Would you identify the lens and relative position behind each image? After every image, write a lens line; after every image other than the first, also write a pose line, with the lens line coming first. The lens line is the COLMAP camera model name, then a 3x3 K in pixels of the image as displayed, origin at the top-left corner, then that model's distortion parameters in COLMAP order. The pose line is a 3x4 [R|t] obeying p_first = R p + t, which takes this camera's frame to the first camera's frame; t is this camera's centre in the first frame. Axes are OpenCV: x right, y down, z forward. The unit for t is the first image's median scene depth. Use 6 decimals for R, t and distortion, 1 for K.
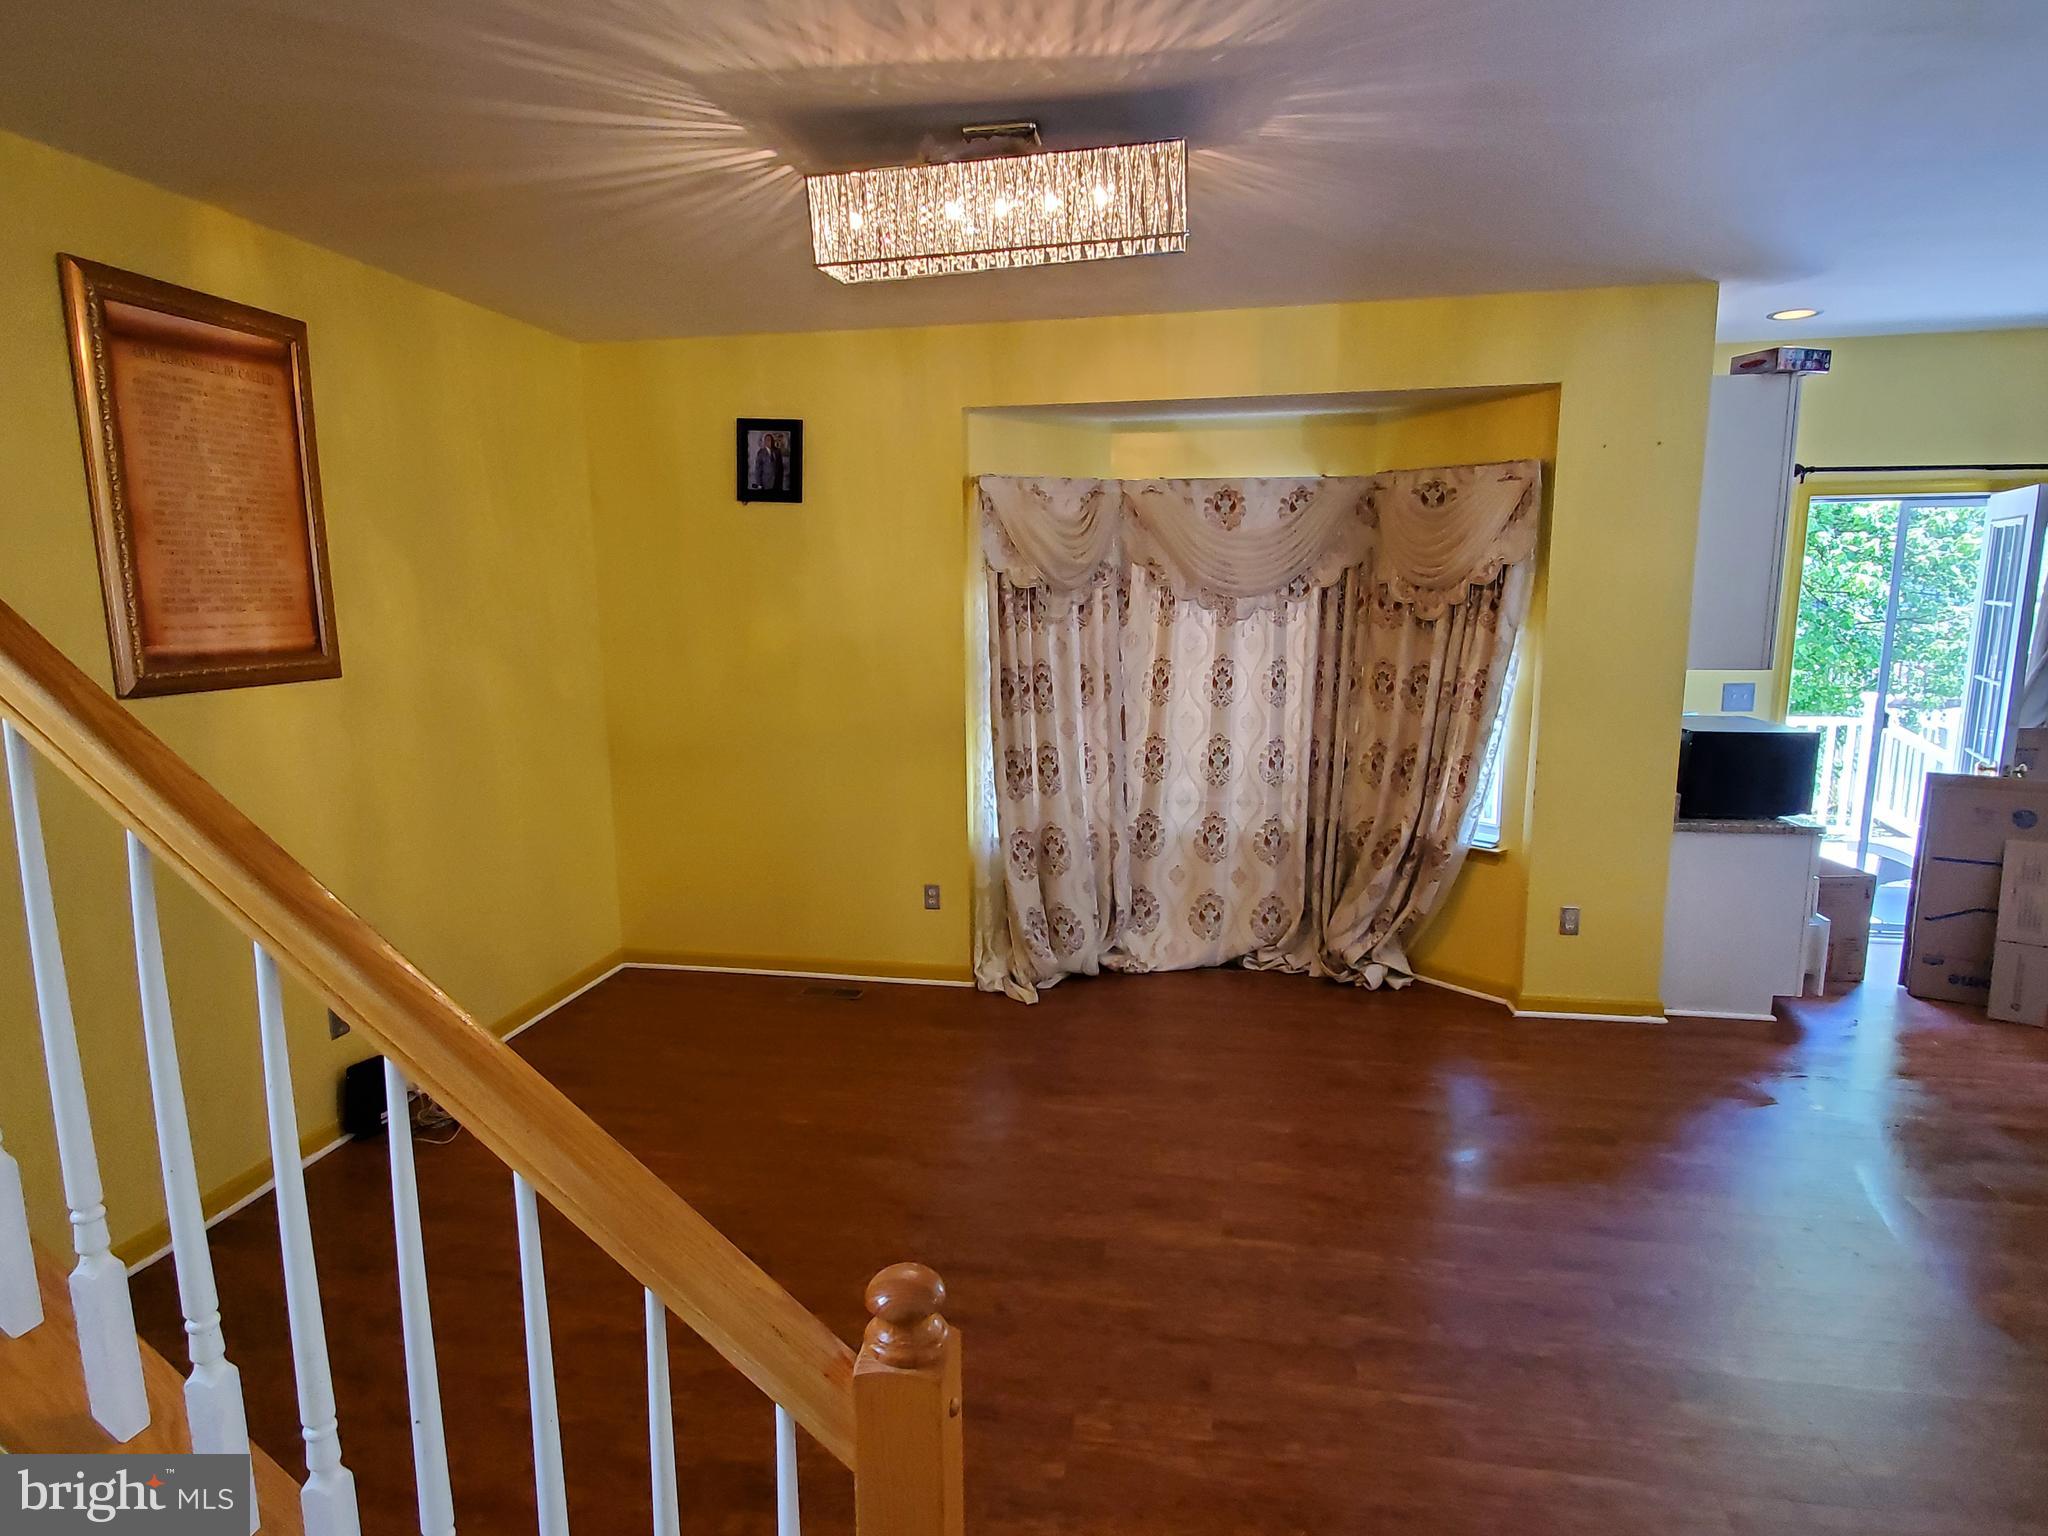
lens RADIAL K [[1121.7, 0, 1030.1], [0, 1121.7, 780.2], [0, 0, 1]] dist [0.005368, -0.000256]
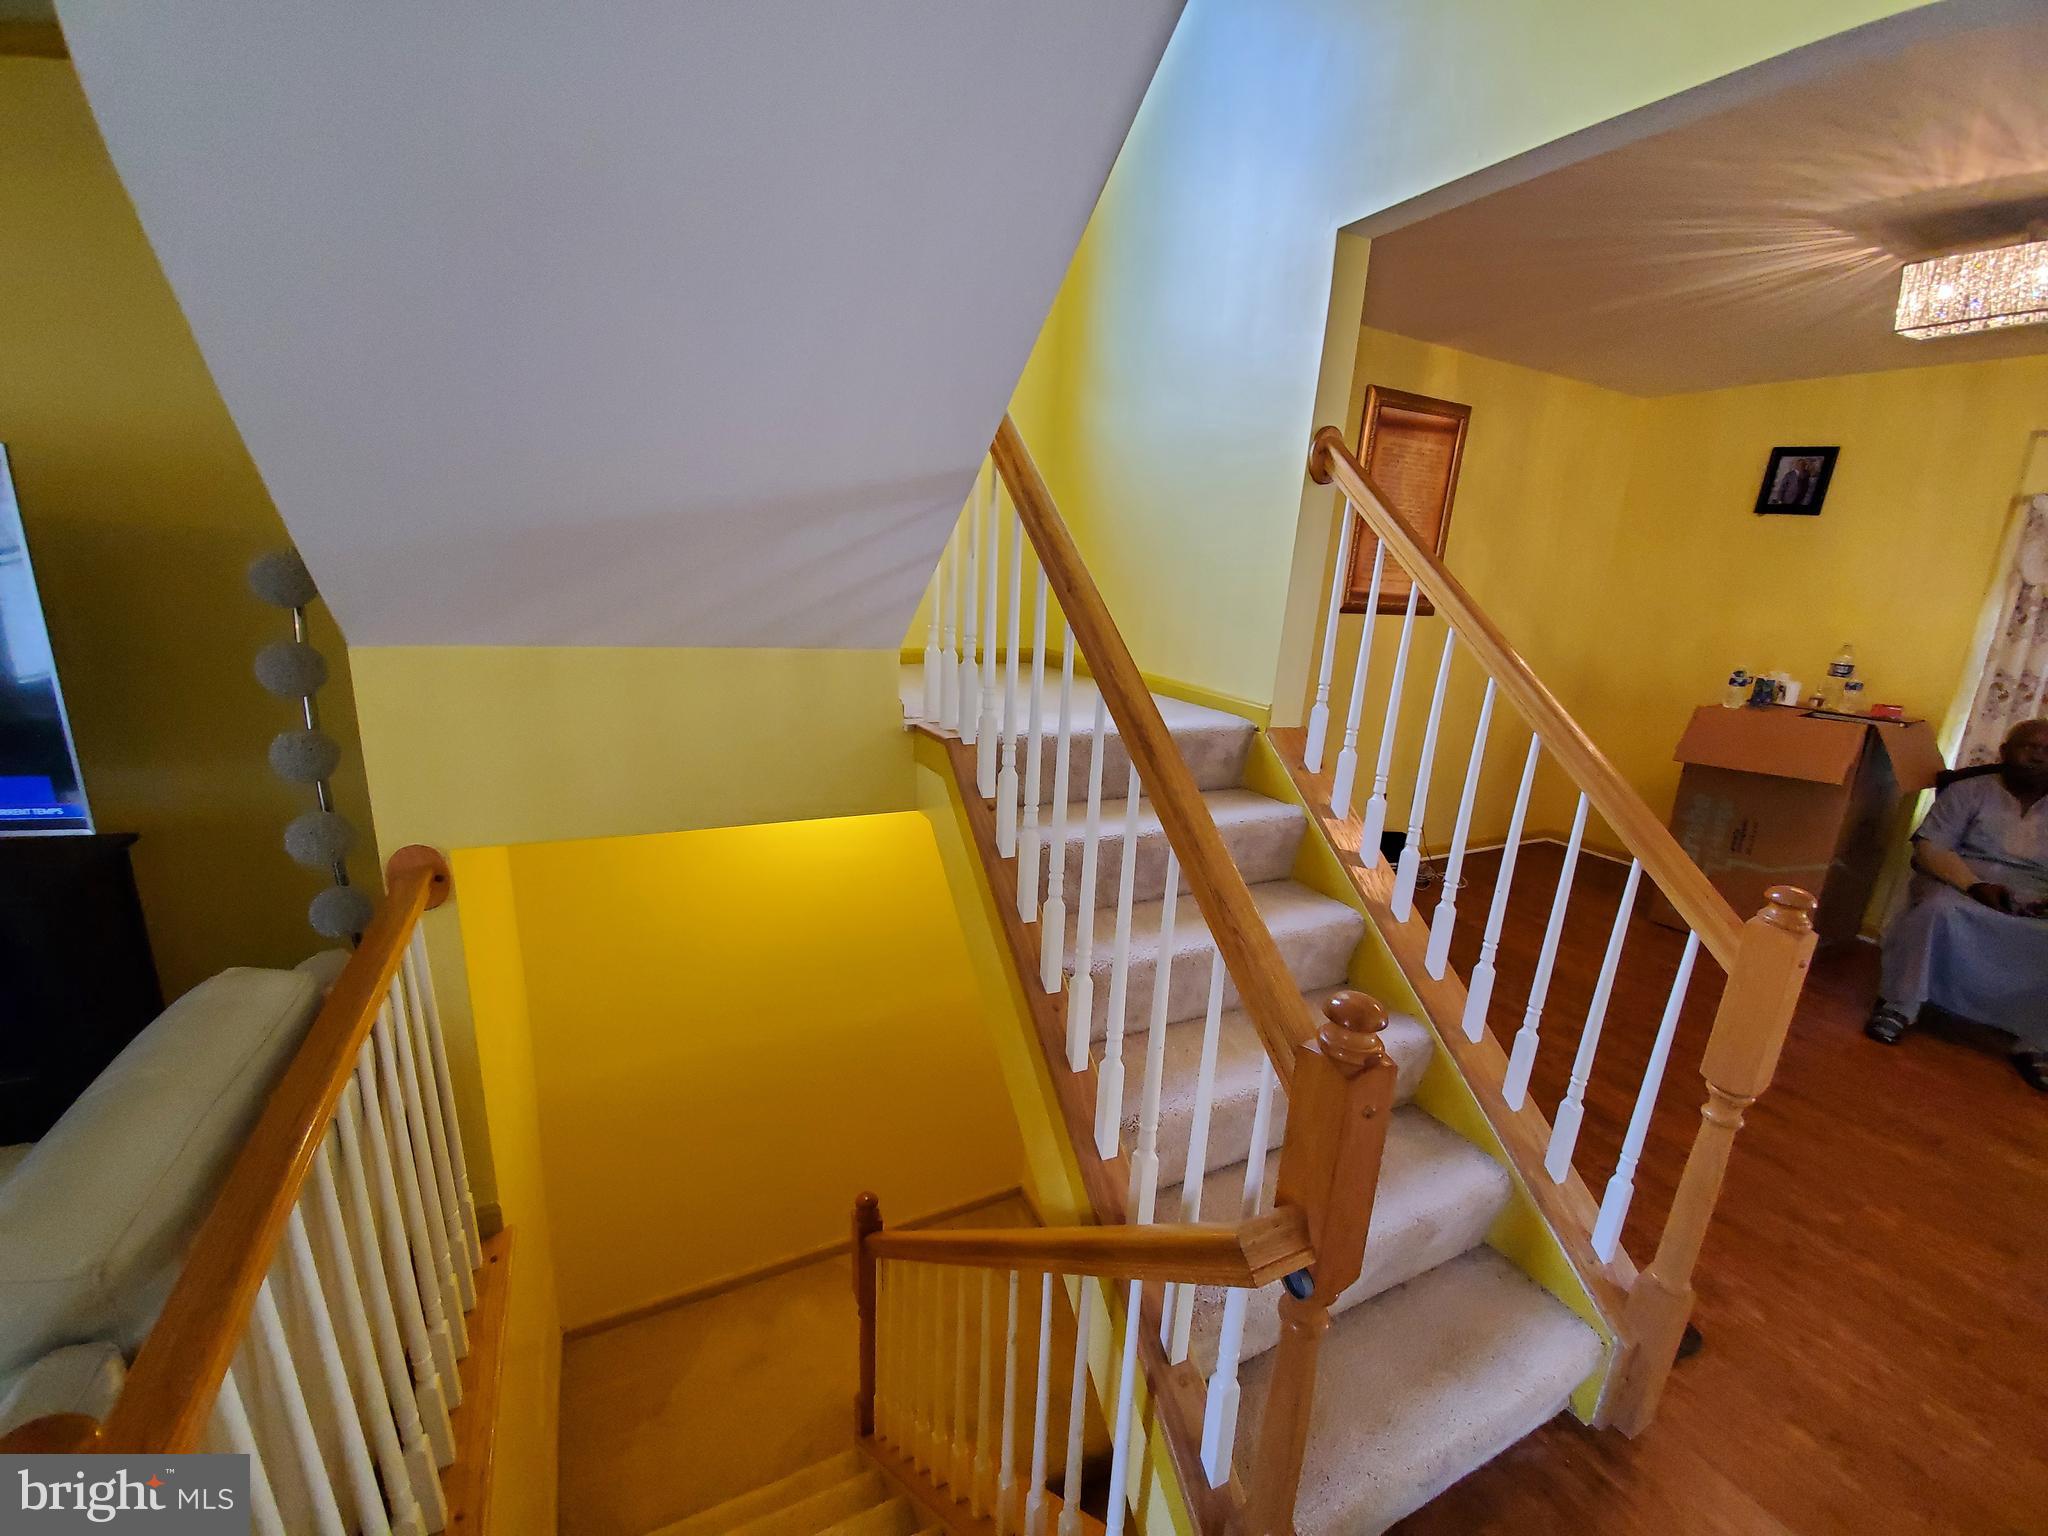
lens RADIAL K [[818.8, 0, 1016.5], [0, 818.8, 769.1], [0, 0, 1]] dist [0.013220, -0.015205]
pose [[0.591131, 0.236775, -0.771039, 0.044350], [-0.198031, 0.969287, 0.145830, 0.091363], [0.781887, 0.066485, 0.619865, -0.306509]]
